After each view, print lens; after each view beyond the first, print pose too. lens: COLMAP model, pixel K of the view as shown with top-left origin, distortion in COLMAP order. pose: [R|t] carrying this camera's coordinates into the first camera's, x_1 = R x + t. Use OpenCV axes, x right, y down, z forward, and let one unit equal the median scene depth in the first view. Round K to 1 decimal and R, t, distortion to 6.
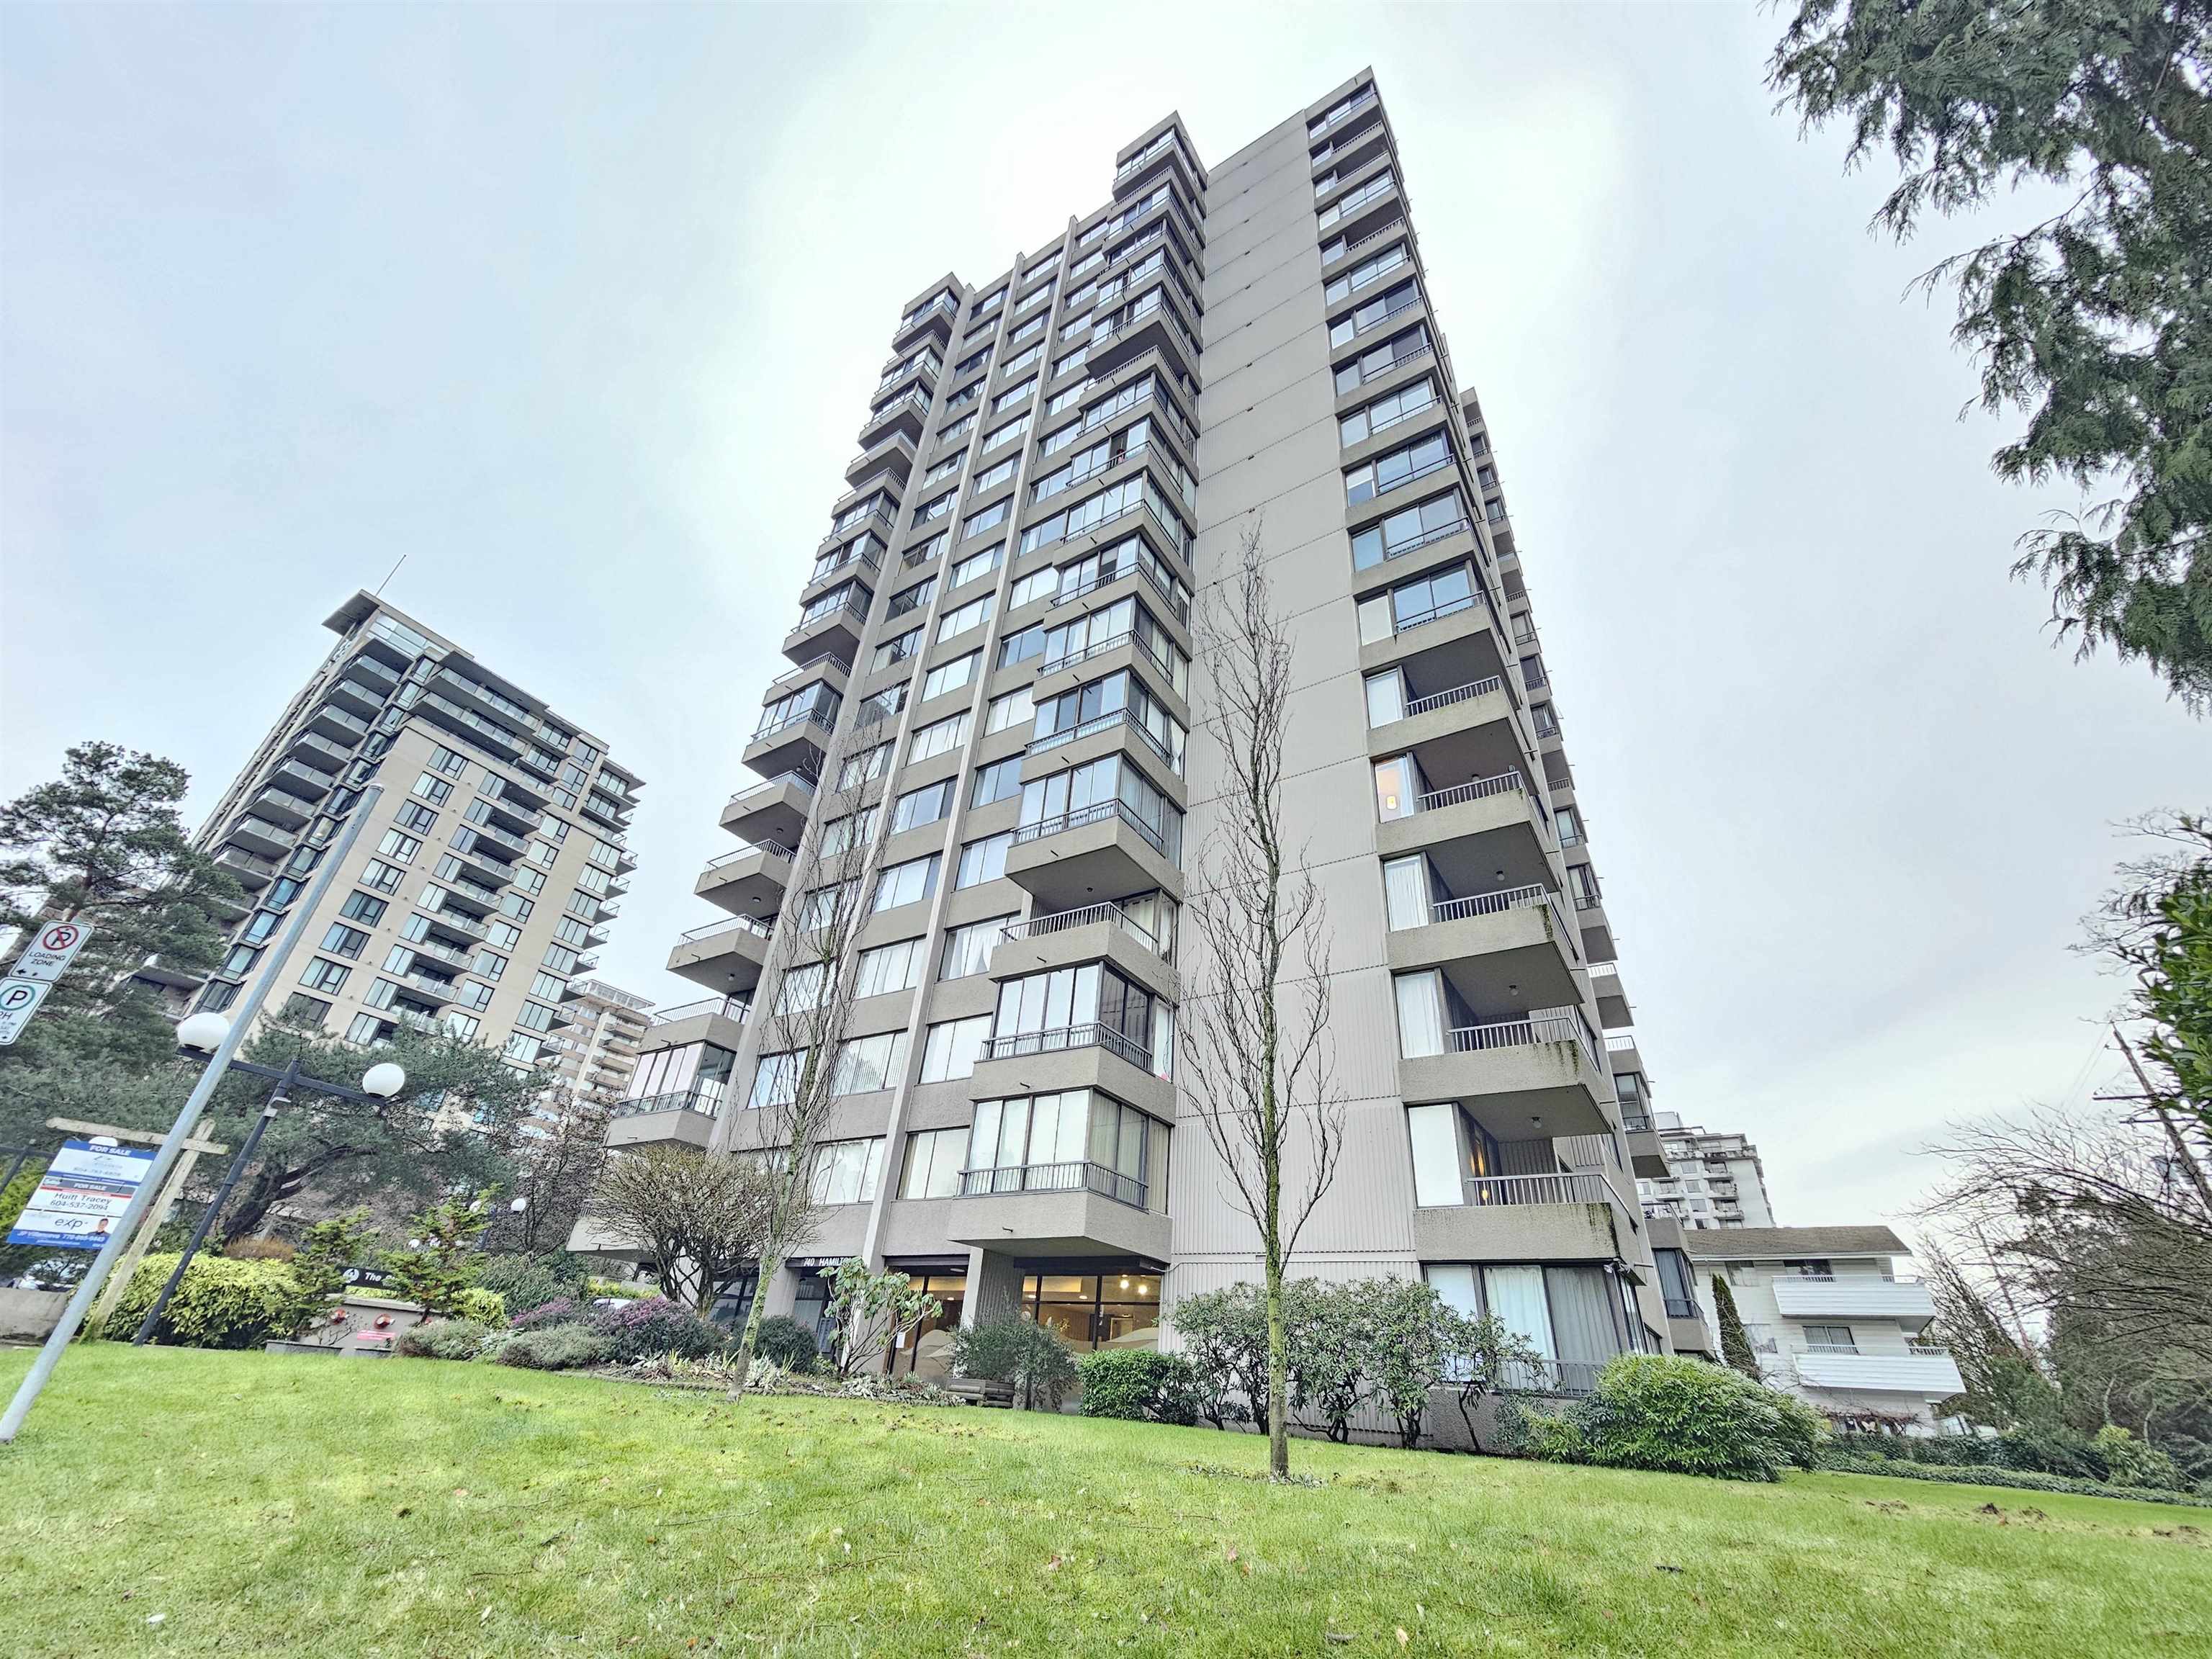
lens RADIAL K [[908.0, 0, 1120.5], [0, 908.0, 826.5], [0, 0, 1]] dist [-0.004131, 0.002489]
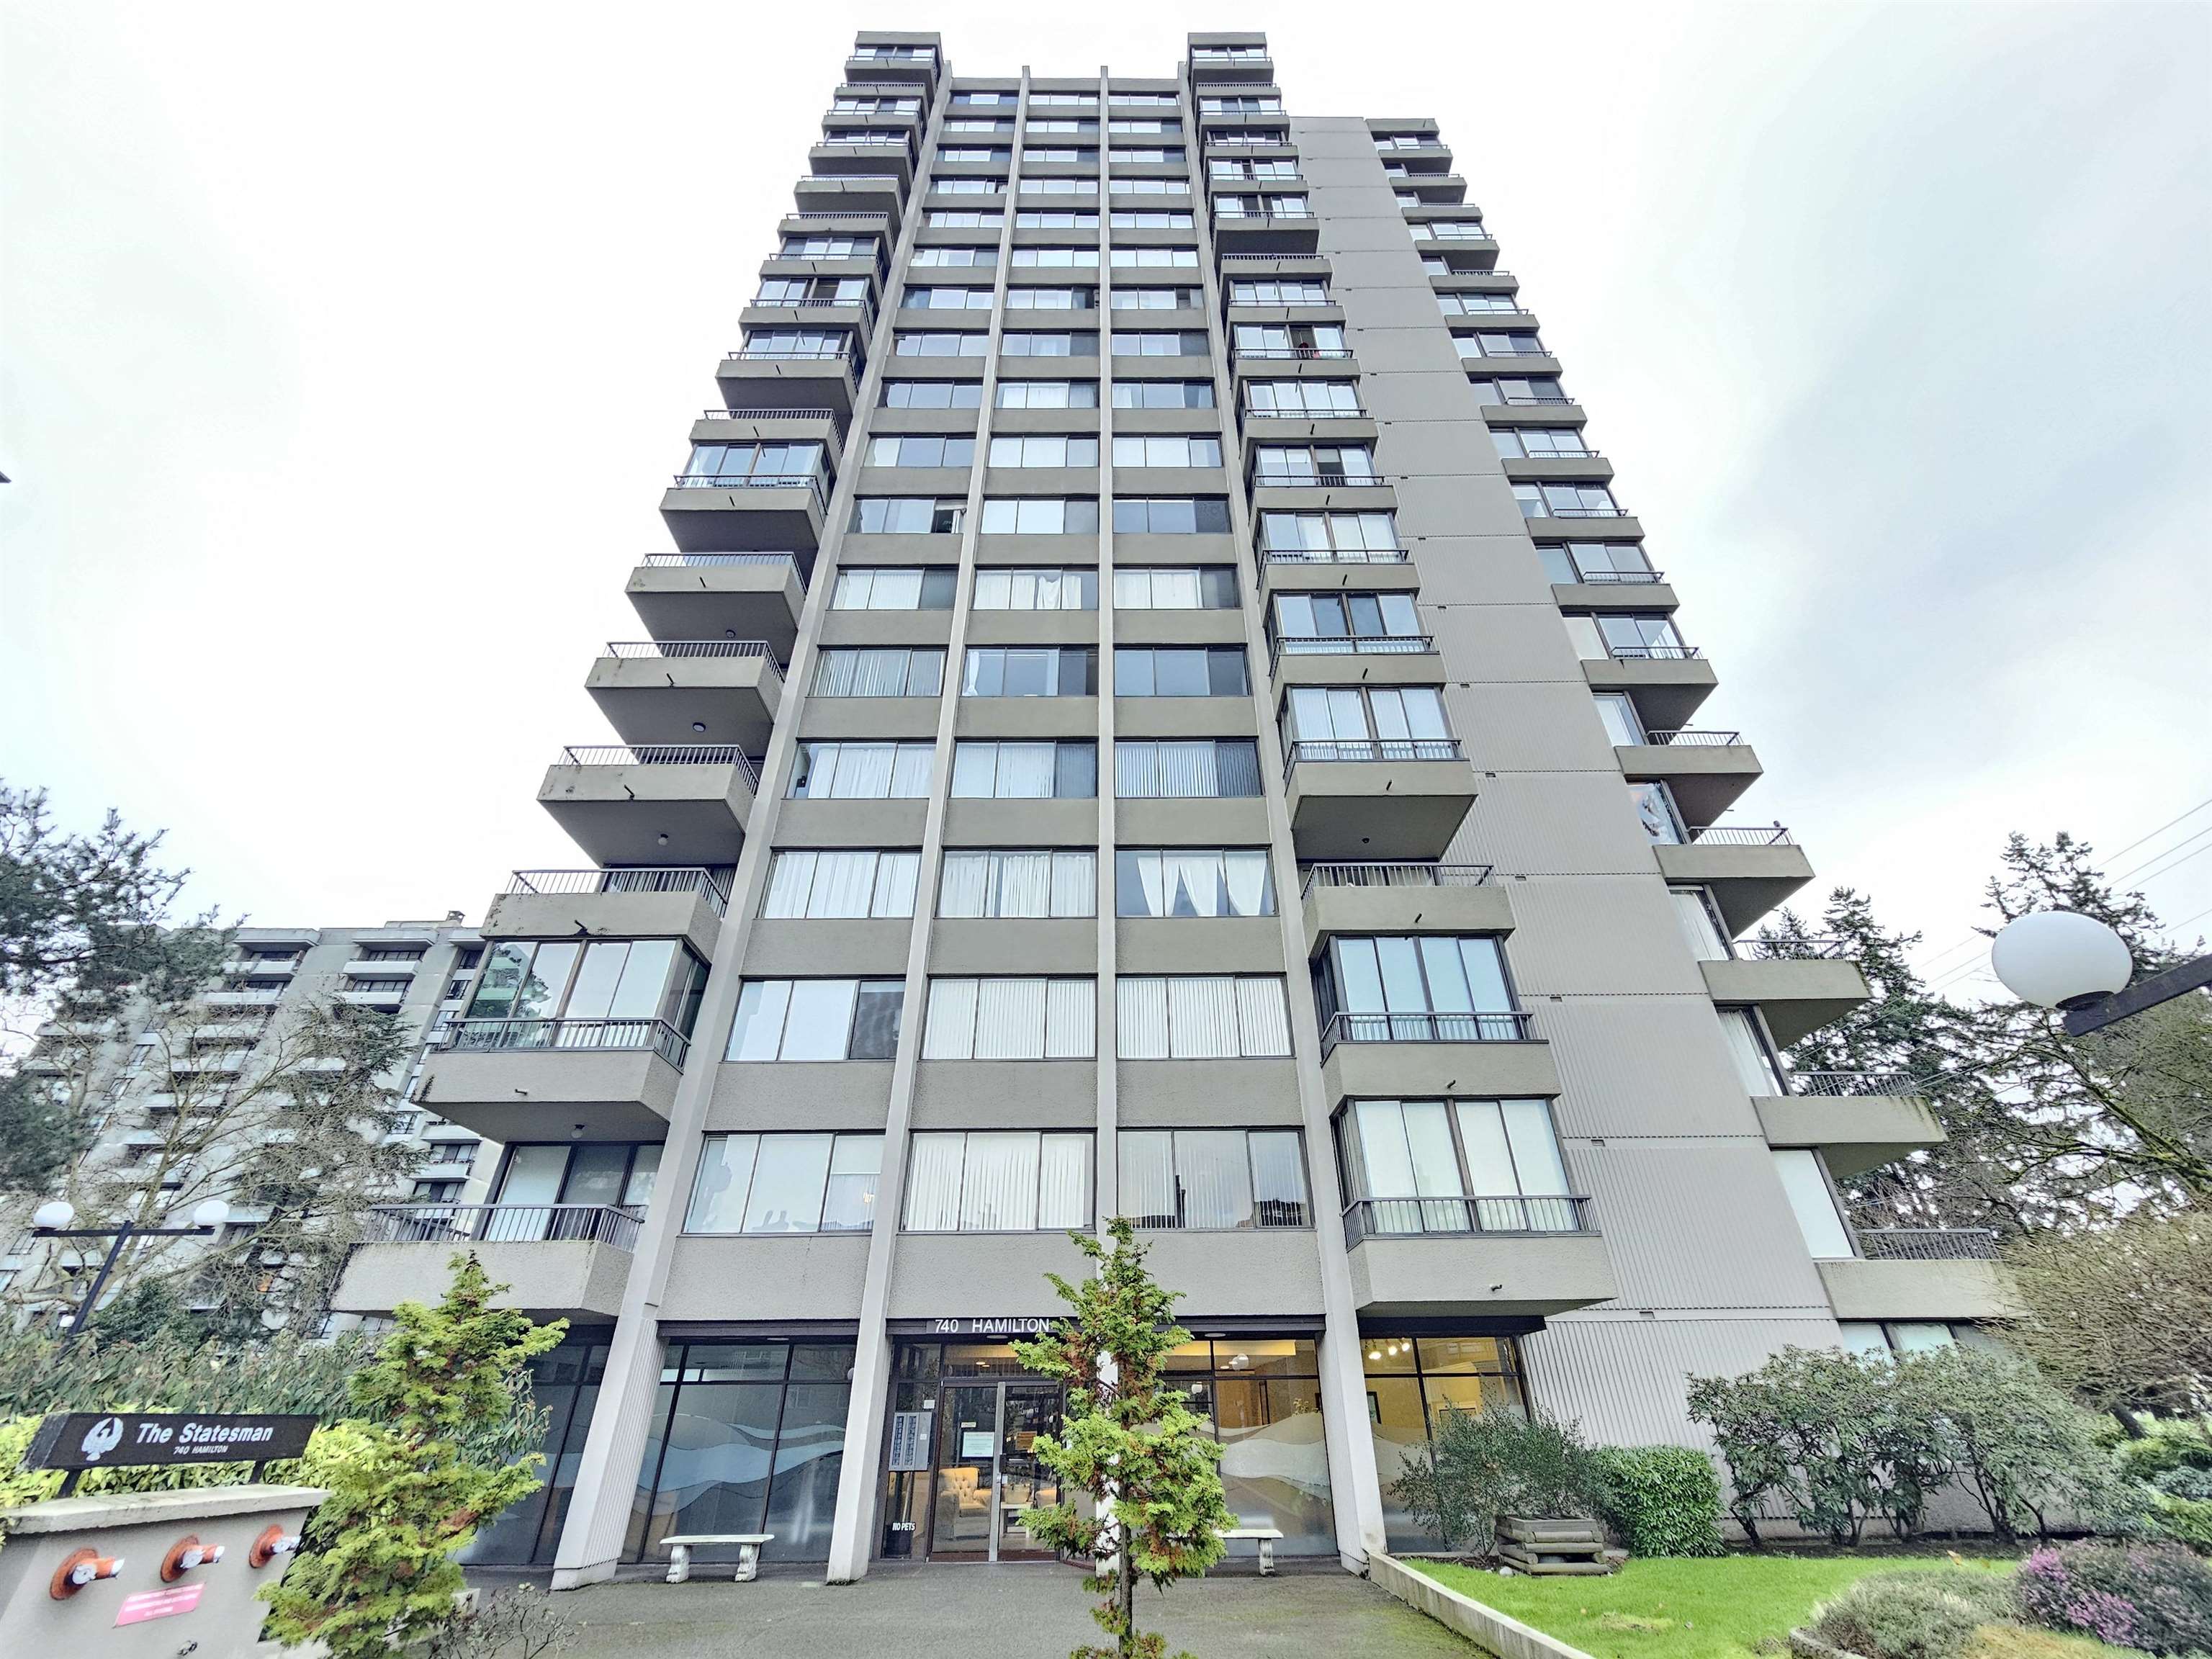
lens RADIAL K [[908.0, 0, 1110.6], [0, 908.0, 830.8], [0, 0, 1]] dist [-0.004131, 0.002489]
pose [[0.837296, 0.235931, 0.493227, -0.466682], [-0.235762, 0.969725, -0.063633, 0.124964], [-0.493307, -0.063005, 0.867570, 0.324992]]
